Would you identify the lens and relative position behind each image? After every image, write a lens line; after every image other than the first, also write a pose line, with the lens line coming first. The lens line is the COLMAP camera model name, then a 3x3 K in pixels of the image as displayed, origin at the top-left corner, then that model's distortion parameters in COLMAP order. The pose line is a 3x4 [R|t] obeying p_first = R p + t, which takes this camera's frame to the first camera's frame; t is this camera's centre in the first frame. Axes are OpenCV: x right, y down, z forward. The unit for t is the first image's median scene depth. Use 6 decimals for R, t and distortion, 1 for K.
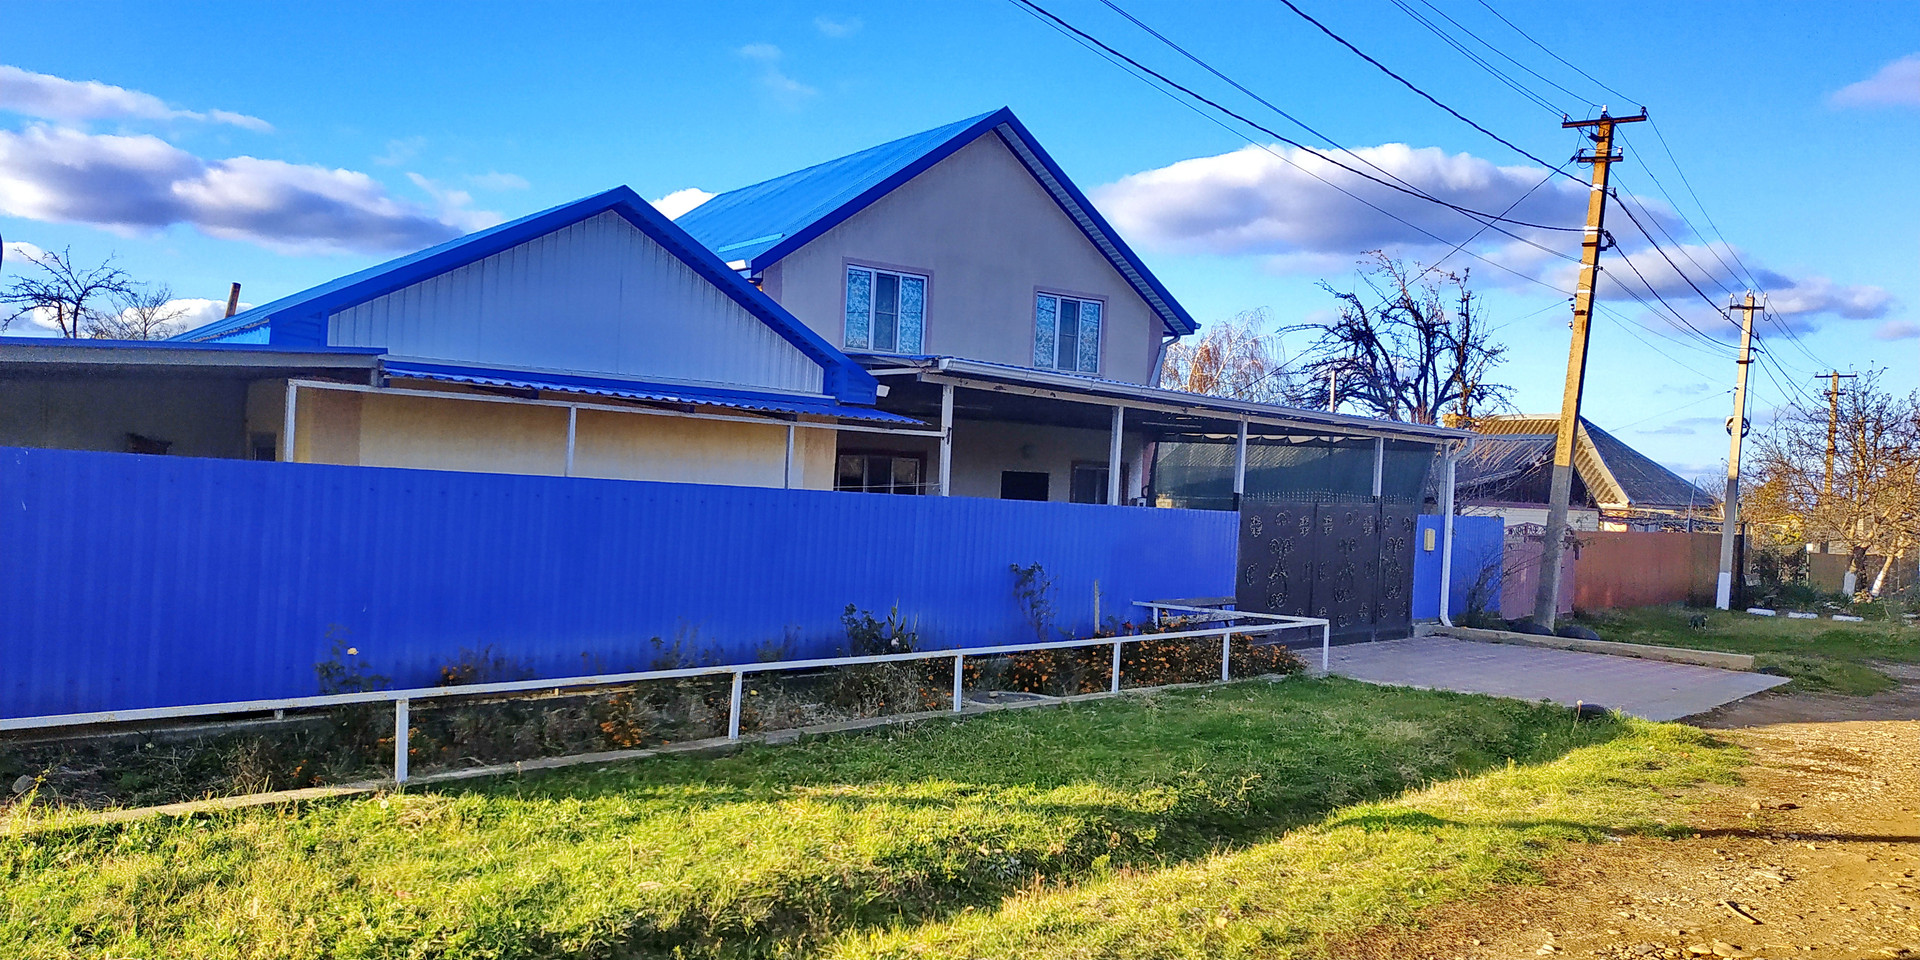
lens RADIAL K [[1564.9, 0, 923.9], [0, 1564.9, 480.3], [0, 0, 1]] dist [0.075173, -0.209193]
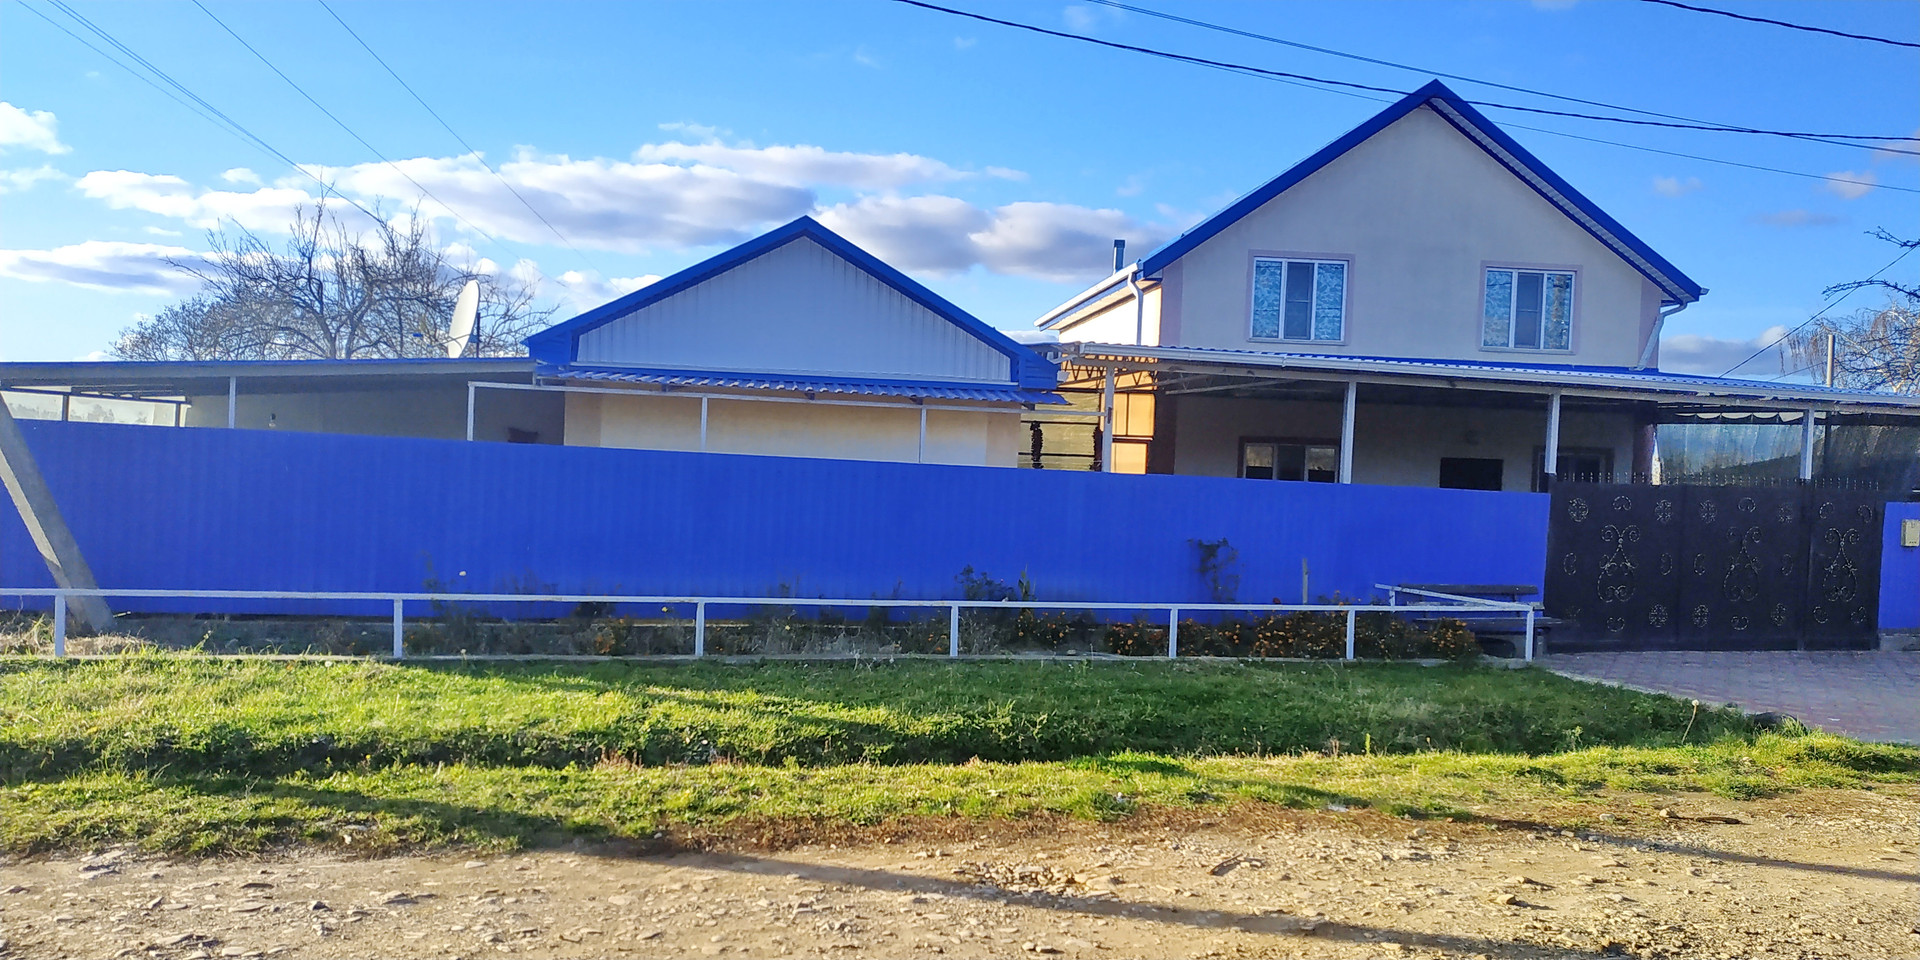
lens RADIAL K [[1564.9, 0, 923.9], [0, 1564.9, 480.3], [0, 0, 1]] dist [0.075173, -0.209193]
pose [[0.826888, -0.005579, -0.562339, 0.338119], [-0.000427, 0.999944, -0.010548, 0.018075], [0.562366, 0.008963, 0.826840, 0.034266]]
